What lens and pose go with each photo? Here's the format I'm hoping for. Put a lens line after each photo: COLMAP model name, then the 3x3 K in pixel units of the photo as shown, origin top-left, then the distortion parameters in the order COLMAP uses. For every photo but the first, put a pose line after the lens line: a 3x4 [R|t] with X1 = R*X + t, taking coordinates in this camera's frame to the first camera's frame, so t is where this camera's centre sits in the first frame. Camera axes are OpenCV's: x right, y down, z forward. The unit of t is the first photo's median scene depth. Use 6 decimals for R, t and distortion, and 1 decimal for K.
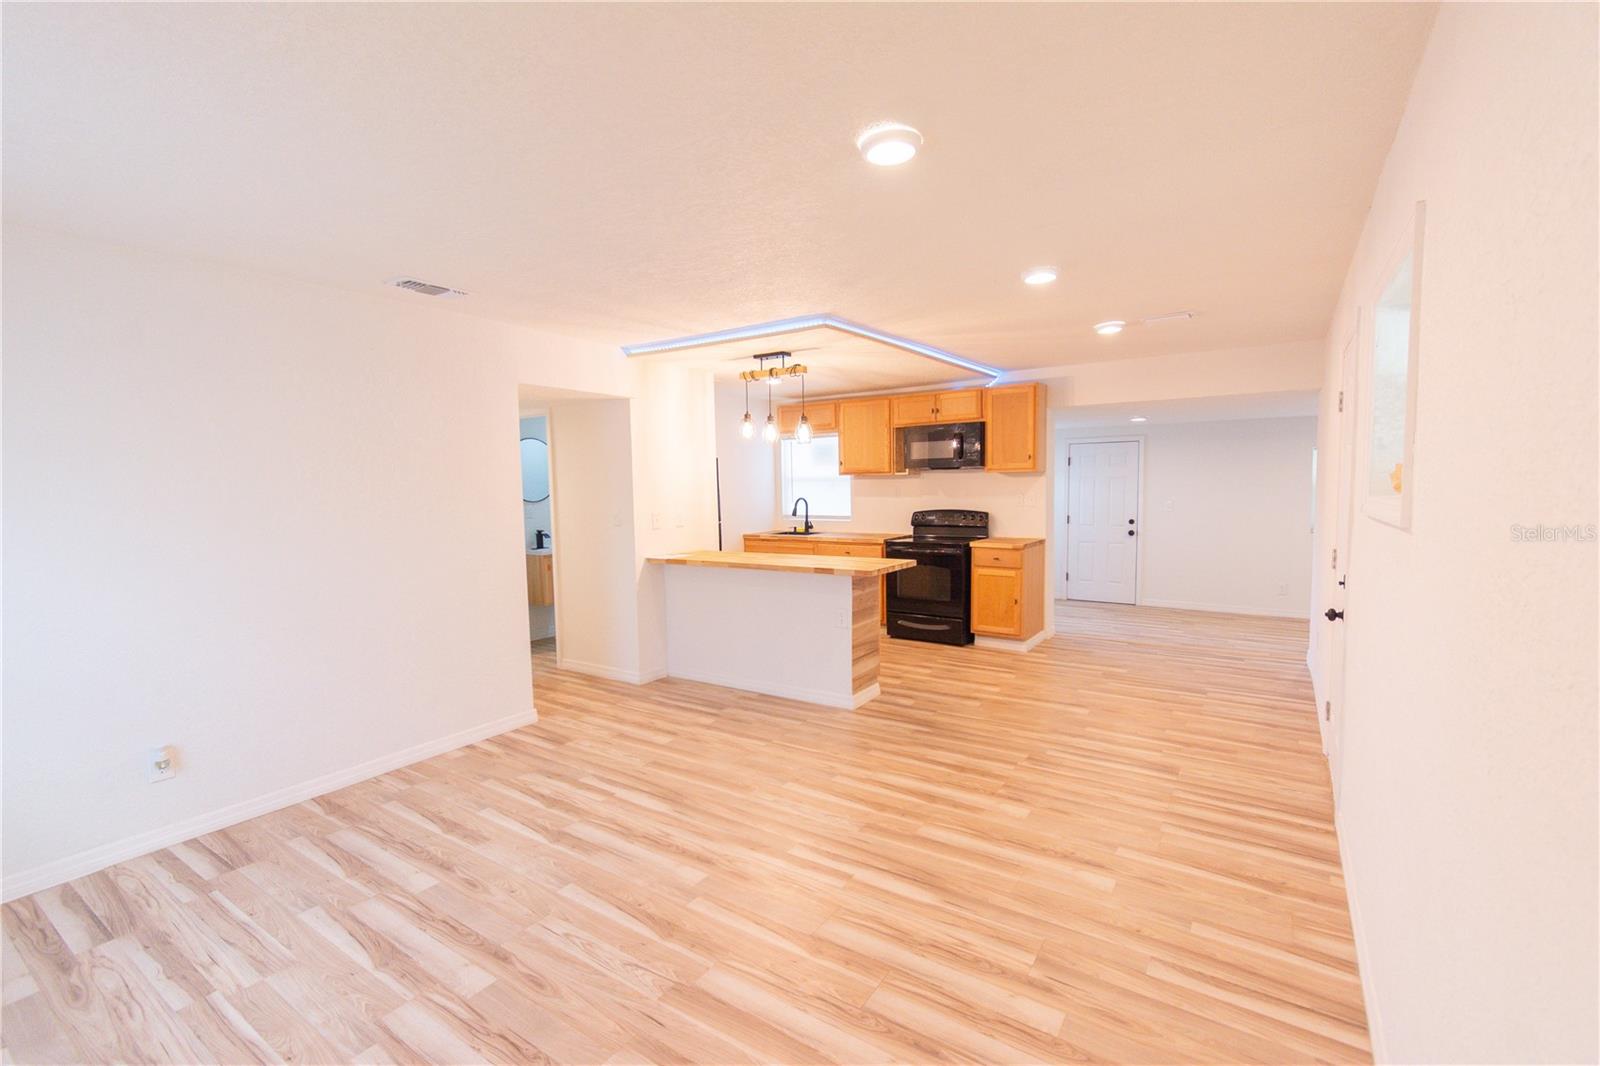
lens RADIAL K [[712.7, 0, 792.2], [0, 712.7, 534.1], [0, 0, 1]] dist [-0.001205, -0.000178]
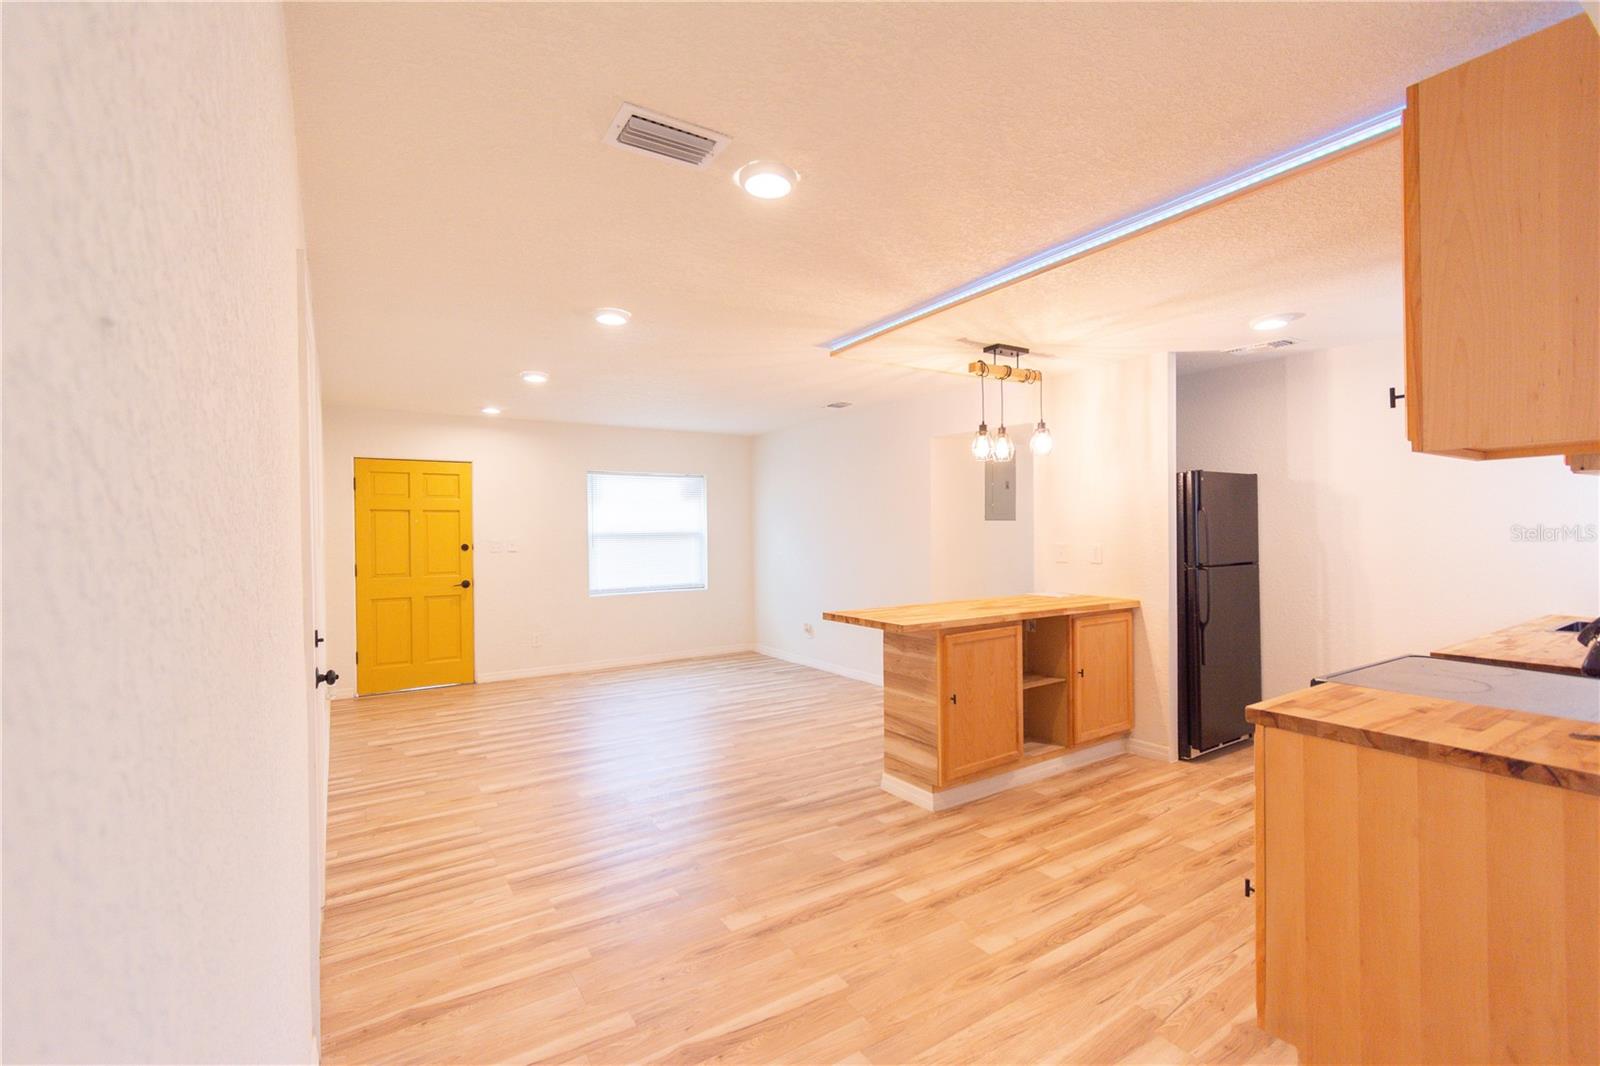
lens RADIAL K [[712.7, 0, 792.2], [0, 712.7, 534.1], [0, 0, 1]] dist [-0.001205, -0.000178]
pose [[-0.389256, 0.028589, -0.920686, 1.180079], [-0.048601, 0.997489, 0.051521, -0.113031], [0.919847, 0.064801, -0.386889, 1.628147]]
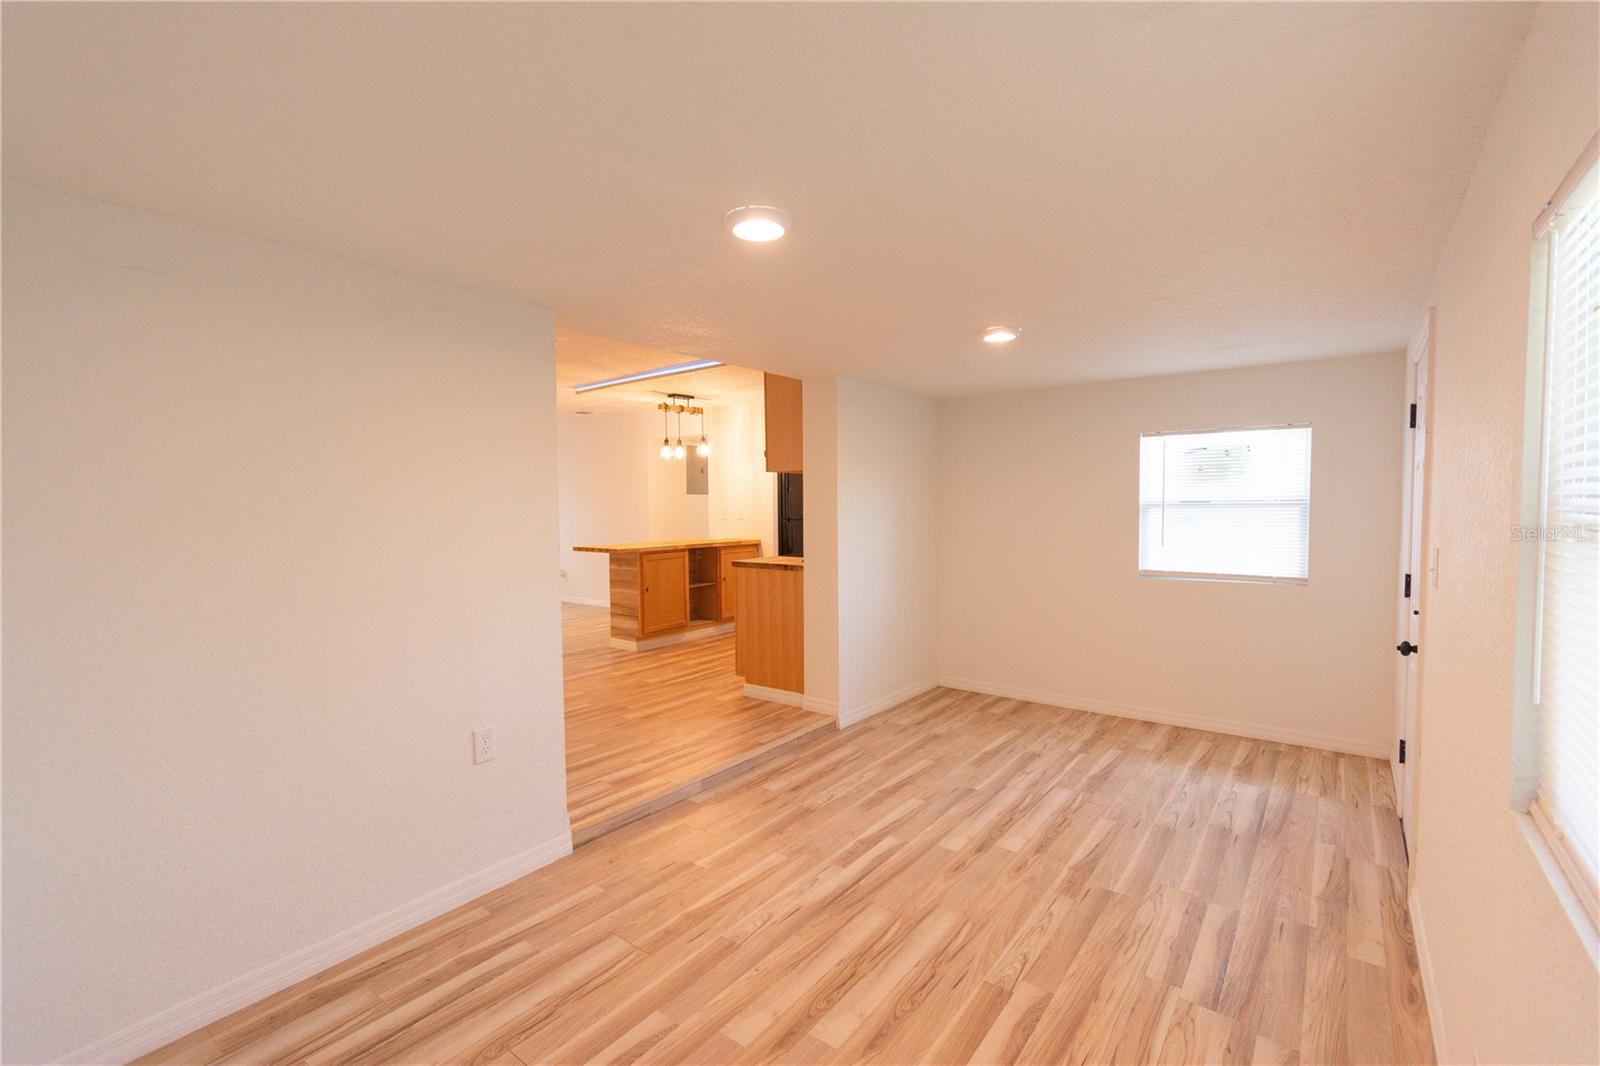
lens RADIAL K [[712.7, 0, 792.2], [0, 712.7, 534.1], [0, 0, 1]] dist [-0.001205, -0.000178]
pose [[-0.059762, 0.062456, -0.996257, 1.991986], [-0.064602, 0.995706, 0.066297, -0.132422], [0.996120, 0.068322, -0.055471, 1.934046]]
